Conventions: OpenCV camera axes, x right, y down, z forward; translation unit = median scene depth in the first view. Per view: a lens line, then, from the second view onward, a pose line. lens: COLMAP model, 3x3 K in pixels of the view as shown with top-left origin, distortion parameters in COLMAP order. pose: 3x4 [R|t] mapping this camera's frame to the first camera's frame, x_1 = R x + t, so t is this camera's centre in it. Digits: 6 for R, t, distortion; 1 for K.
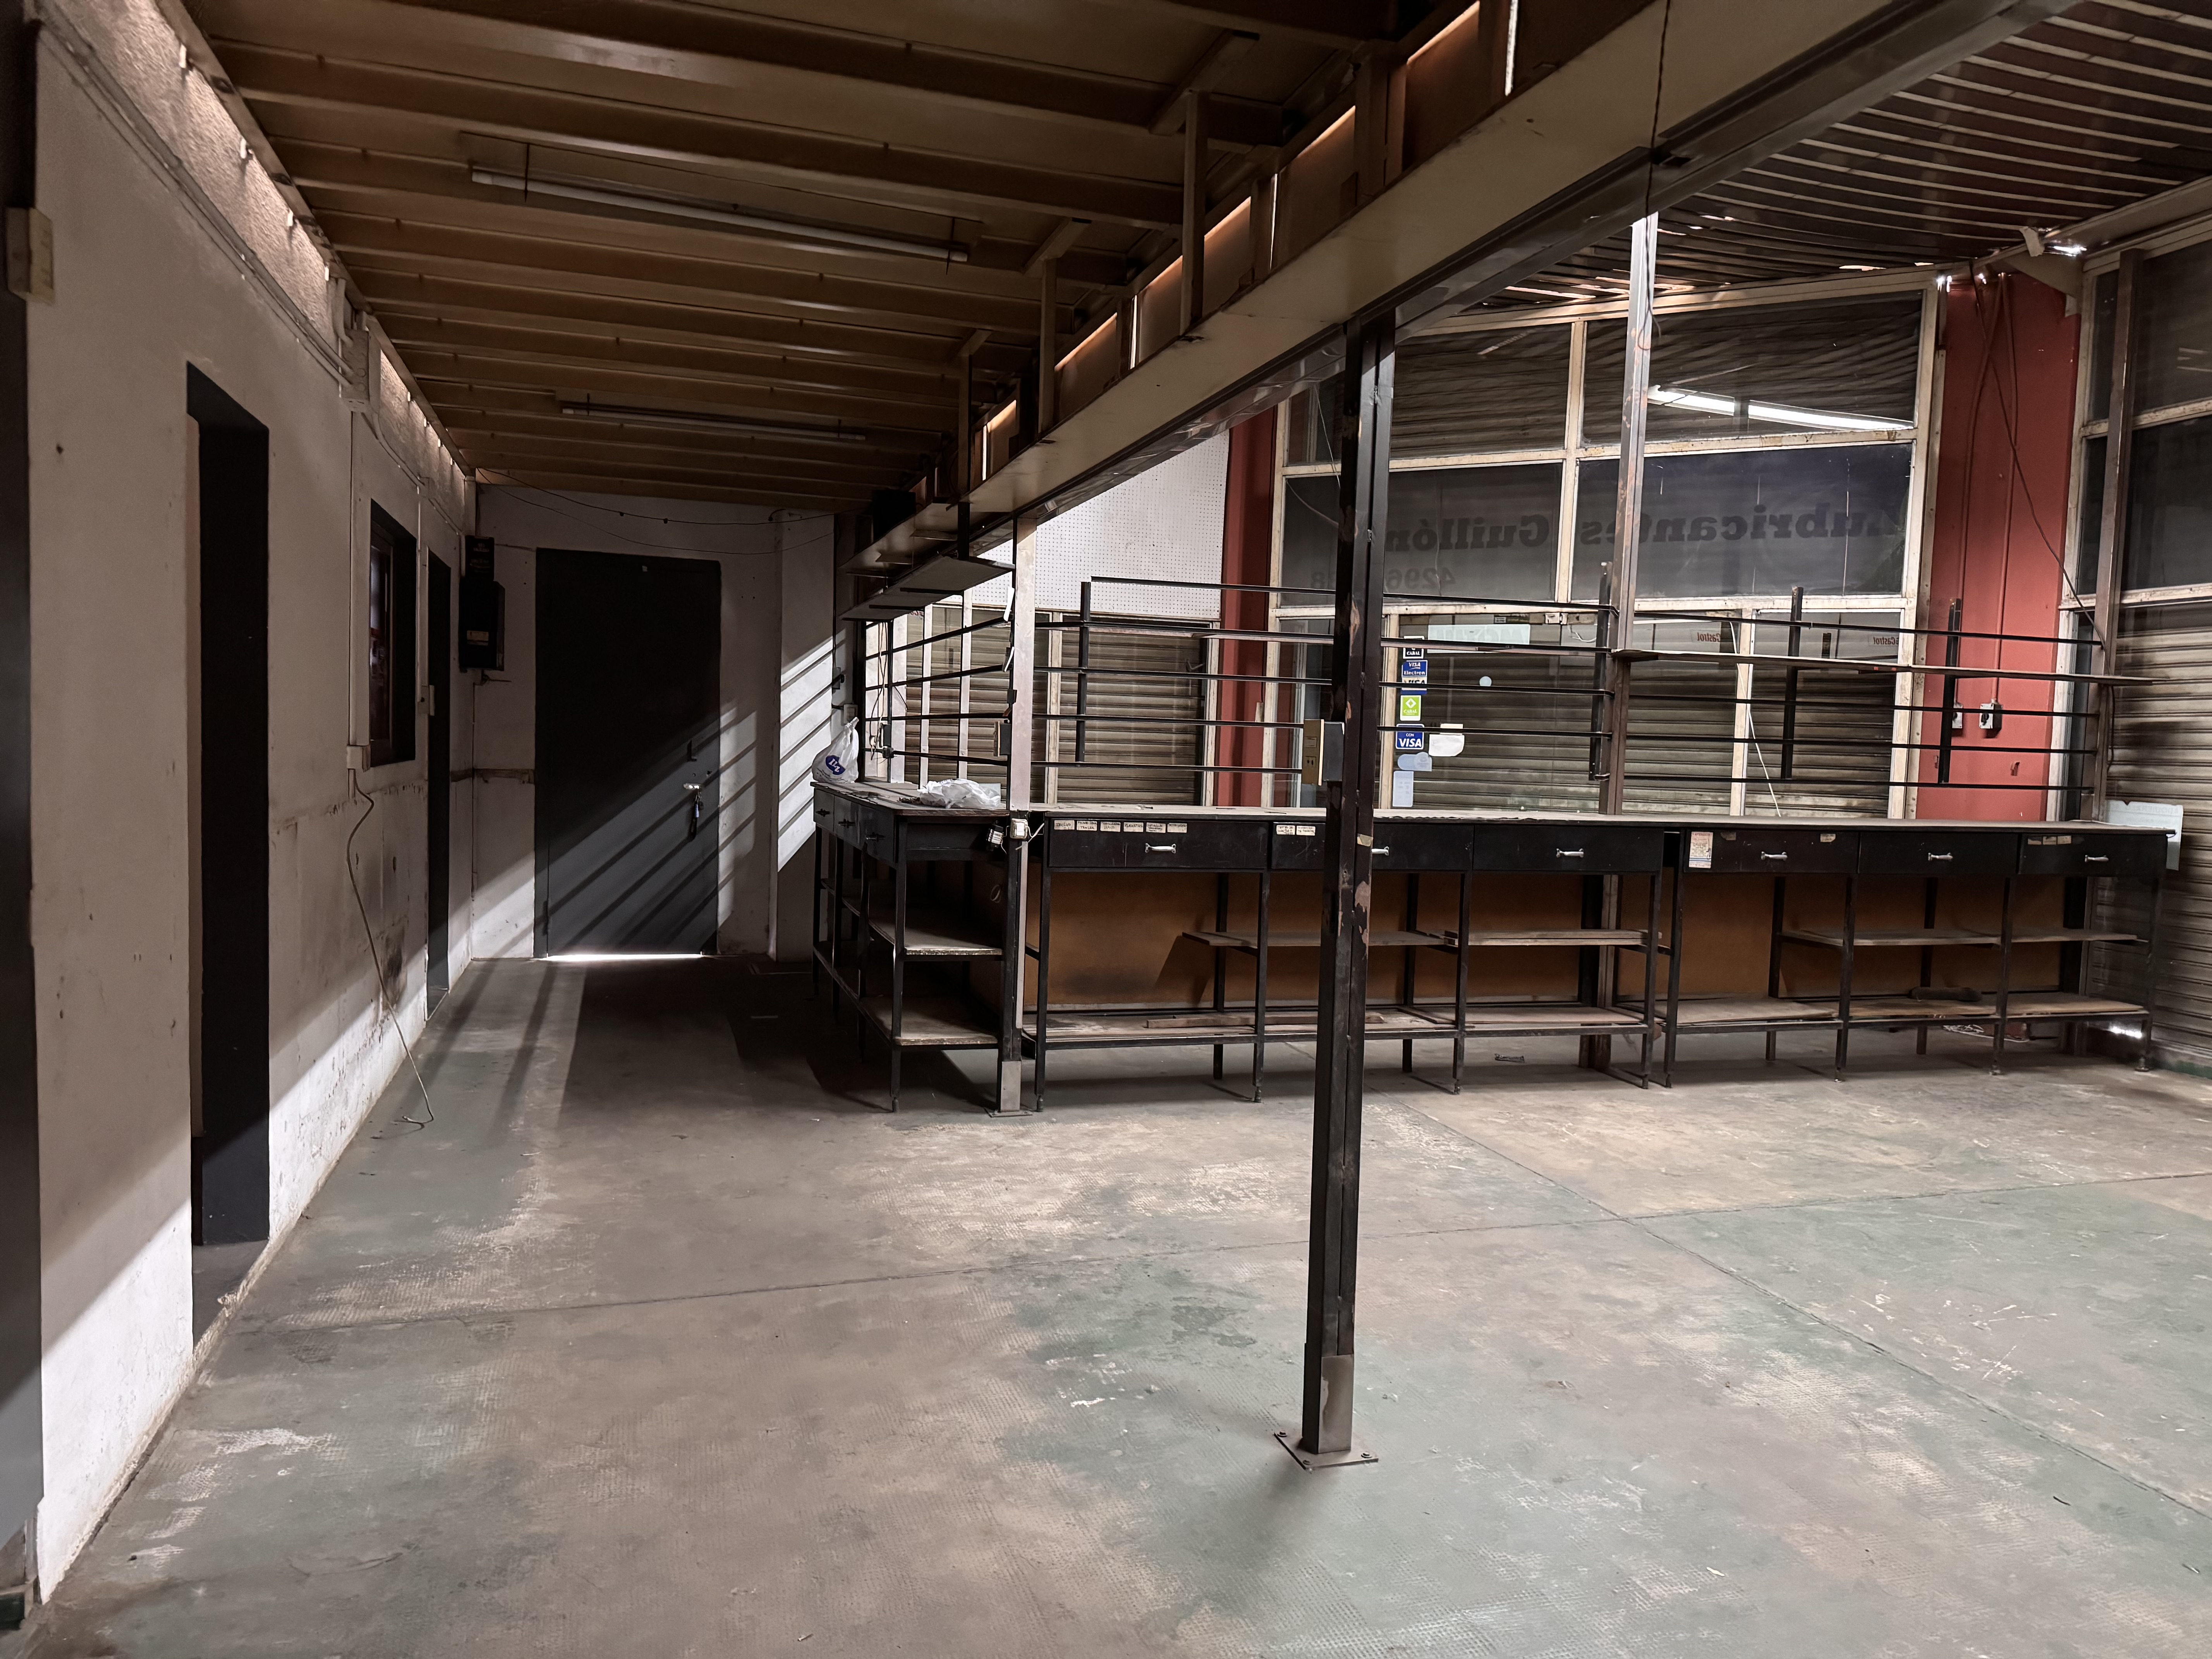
lens RADIAL K [[1540.3, 0, 1094.1], [0, 1540.3, 838.1], [0, 0, 1]] dist [0.070503, -0.090702]
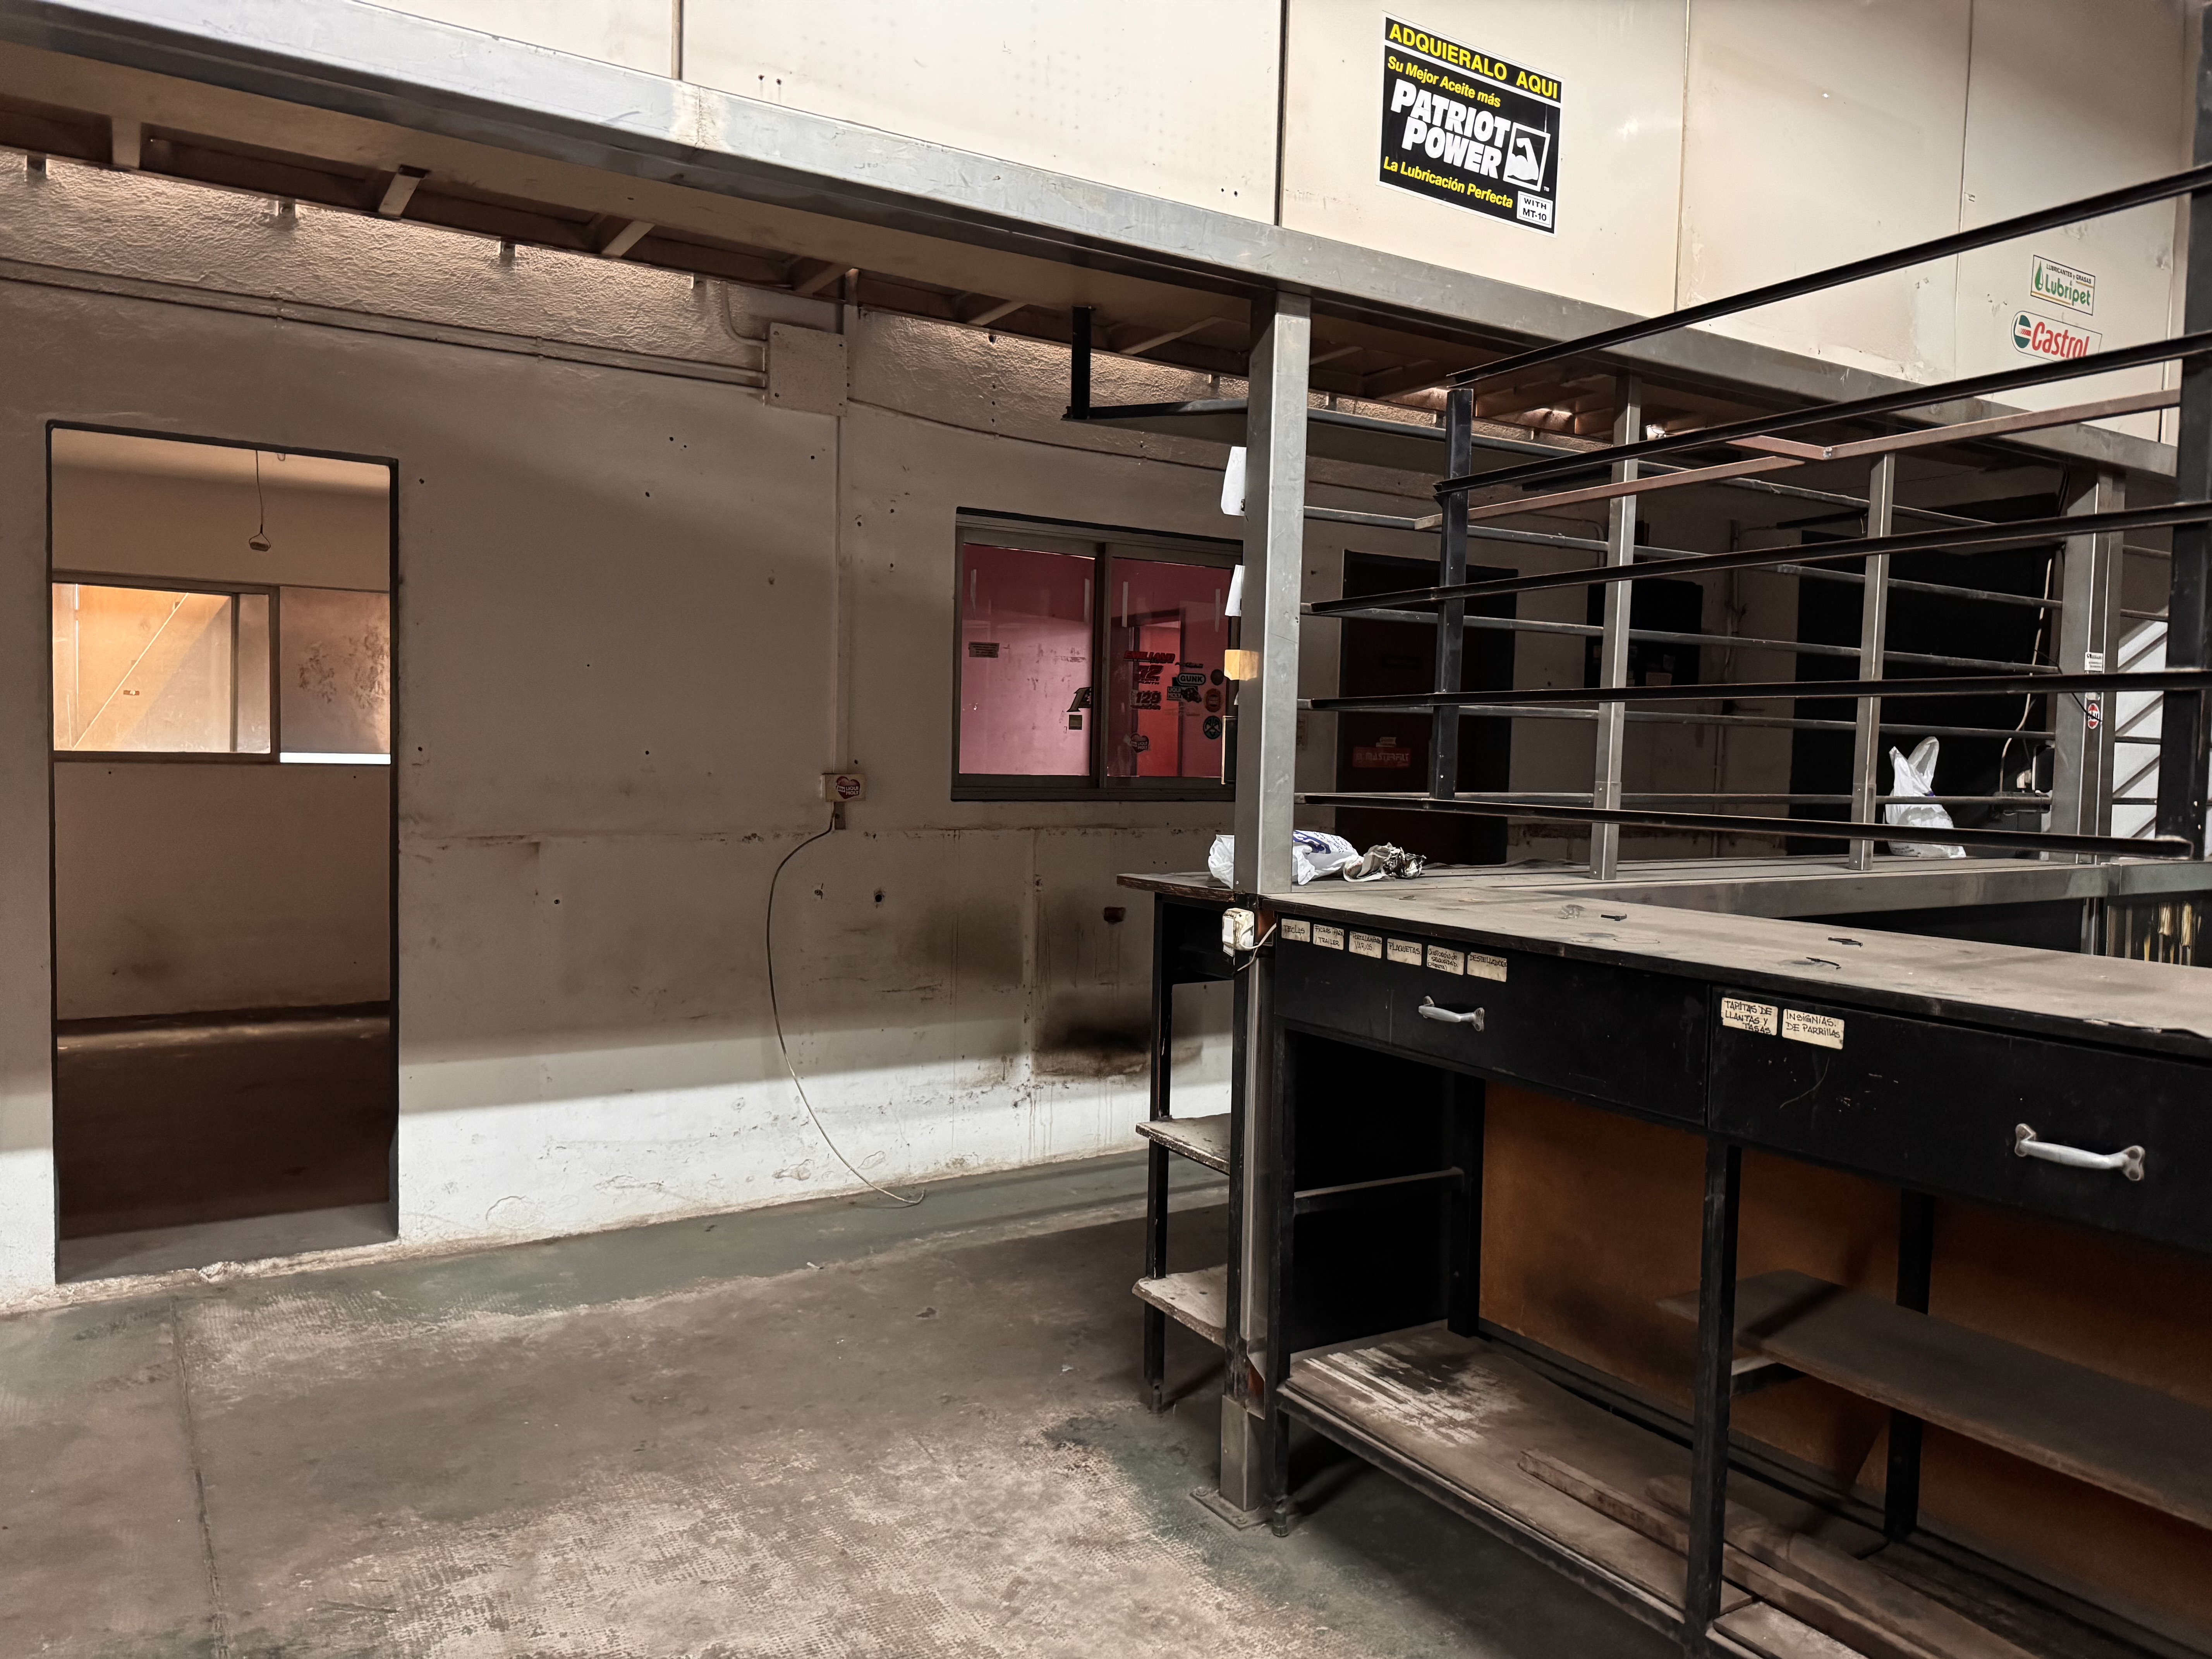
lens RADIAL K [[1540.3, 0, 1085.8], [0, 1540.3, 827.5], [0, 0, 1]] dist [0.070503, -0.090702]
pose [[0.257960, 0.020801, -0.965932, 0.396749], [-0.074466, 0.997222, 0.001588, -0.034219], [0.963282, 0.071520, 0.258793, 0.785172]]
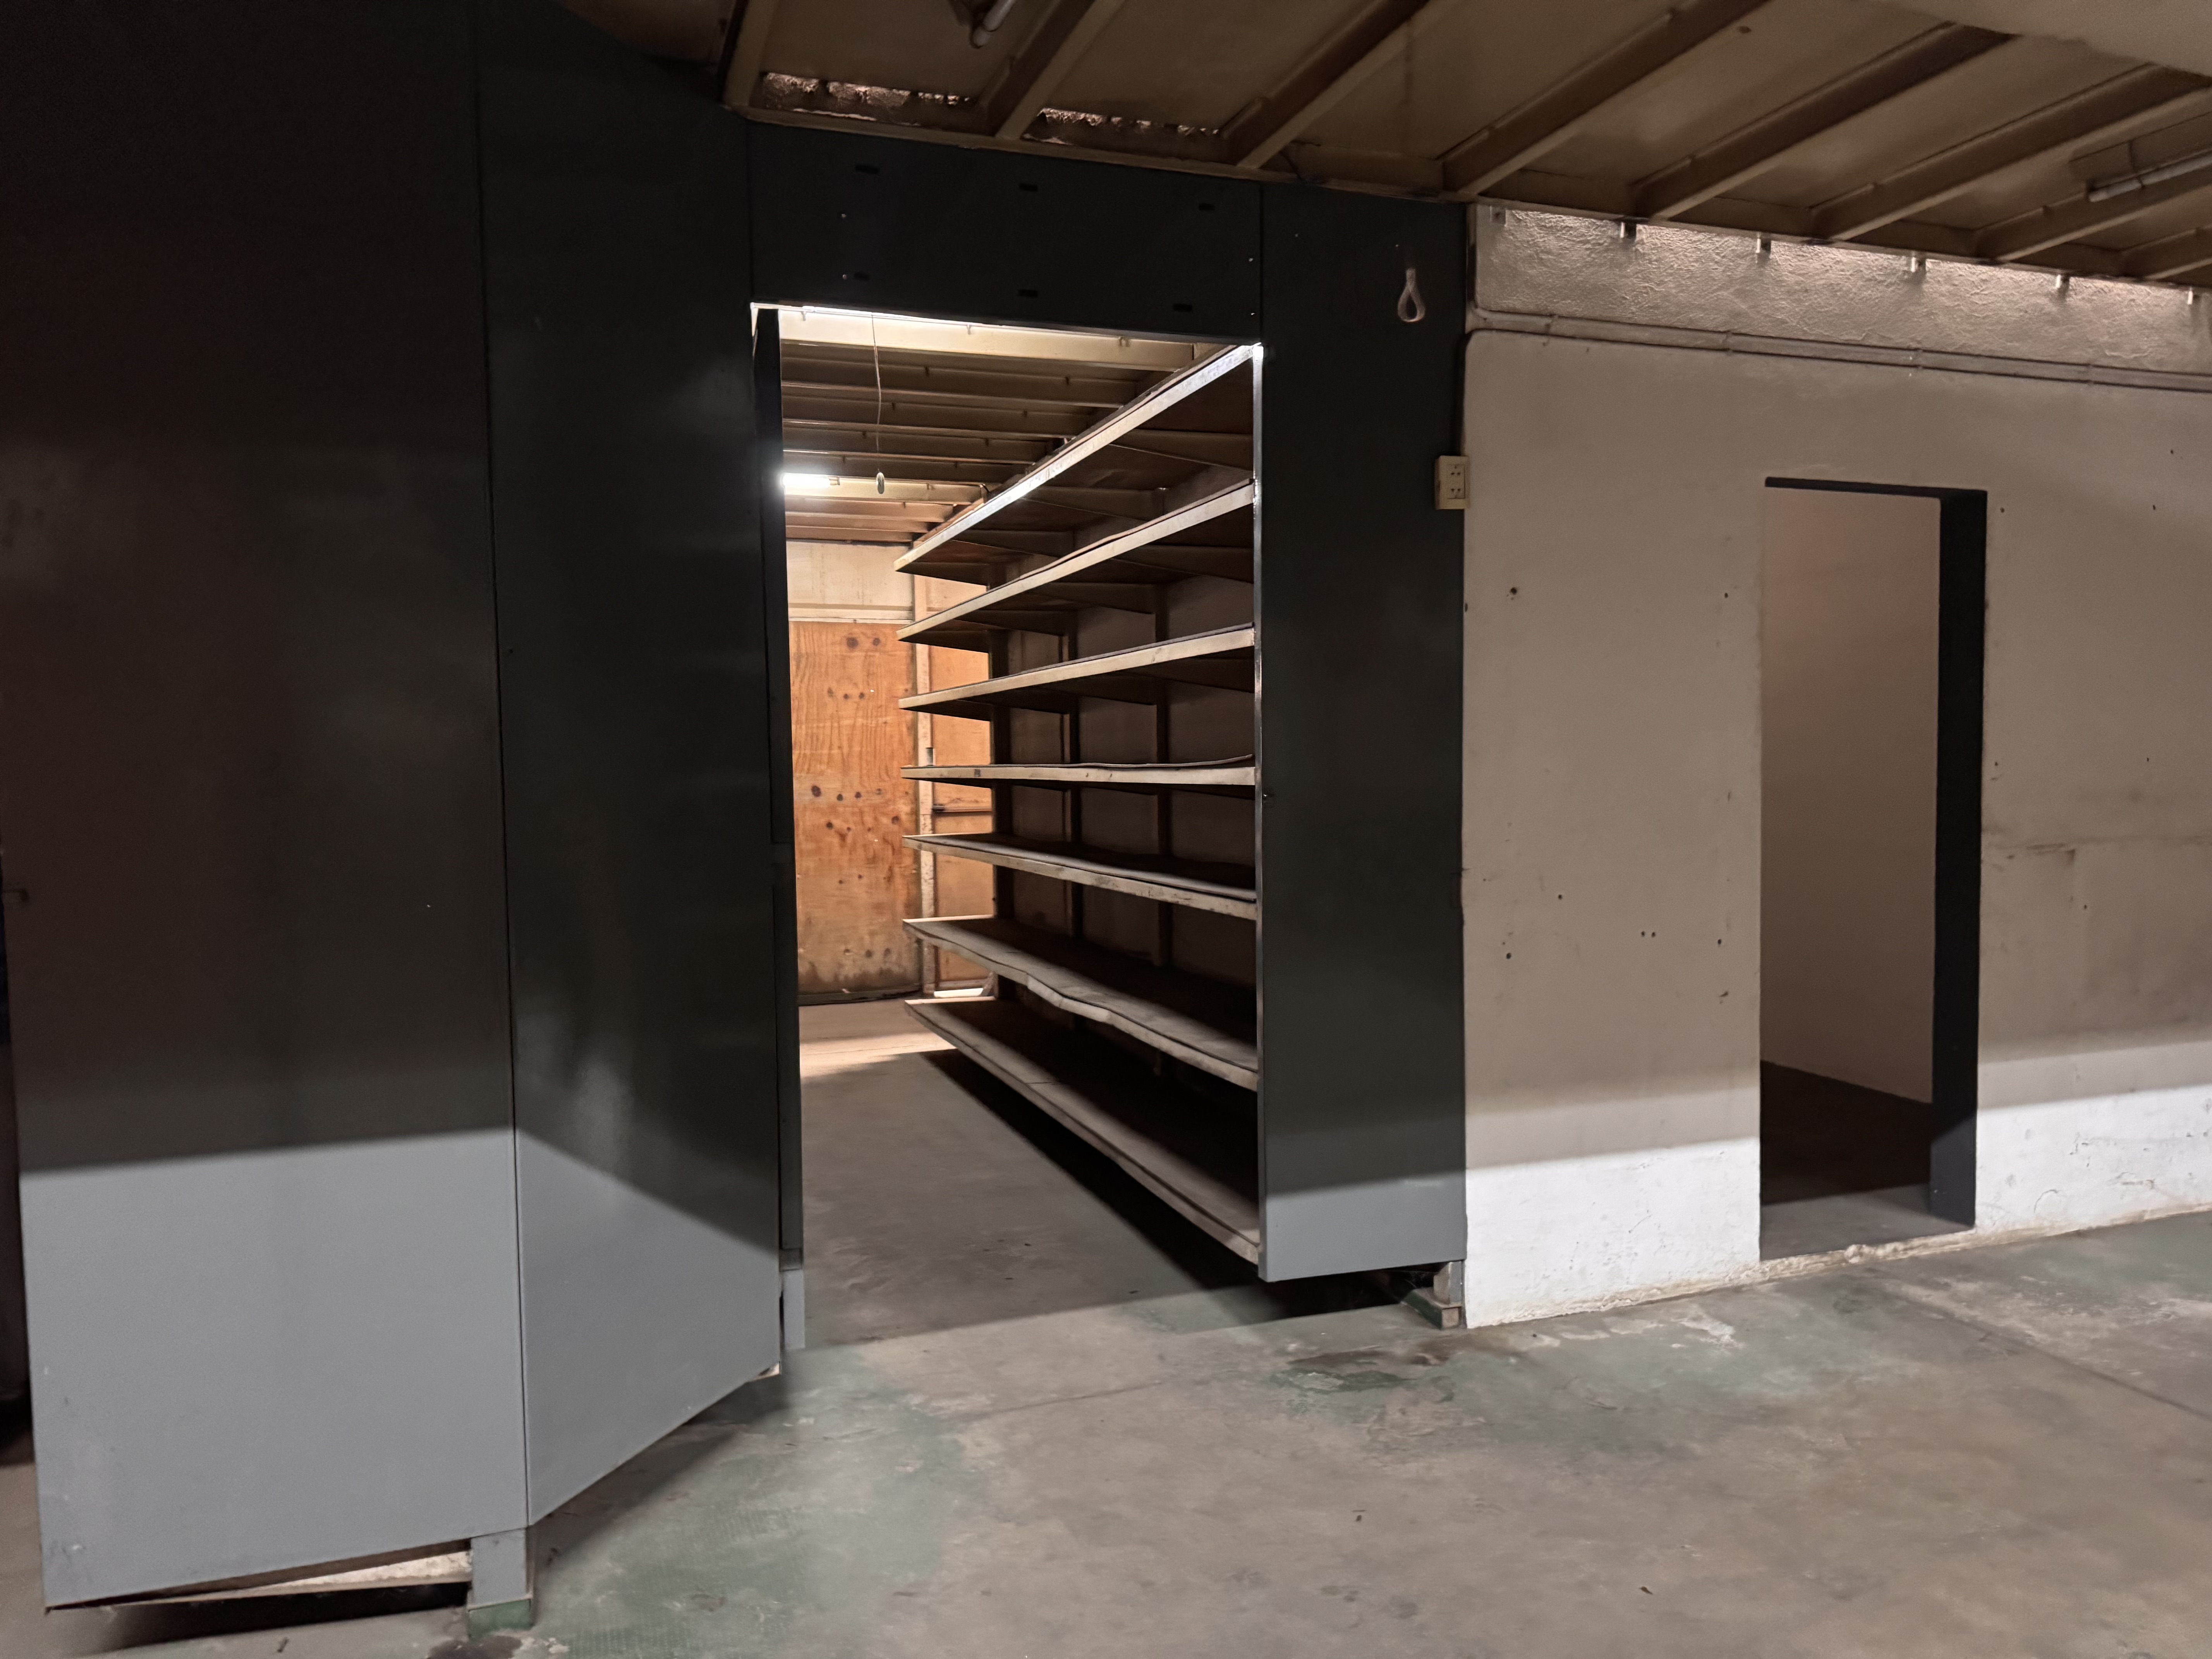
lens RADIAL K [[1540.3, 0, 1117.0], [0, 1540.3, 830.6], [0, 0, 1]] dist [0.070503, -0.090702]
pose [[0.056377, 0.019364, -0.998222, 0.357671], [-0.044486, 0.998868, 0.016864, -0.008525], [0.997418, 0.043456, 0.057175, 0.221841]]
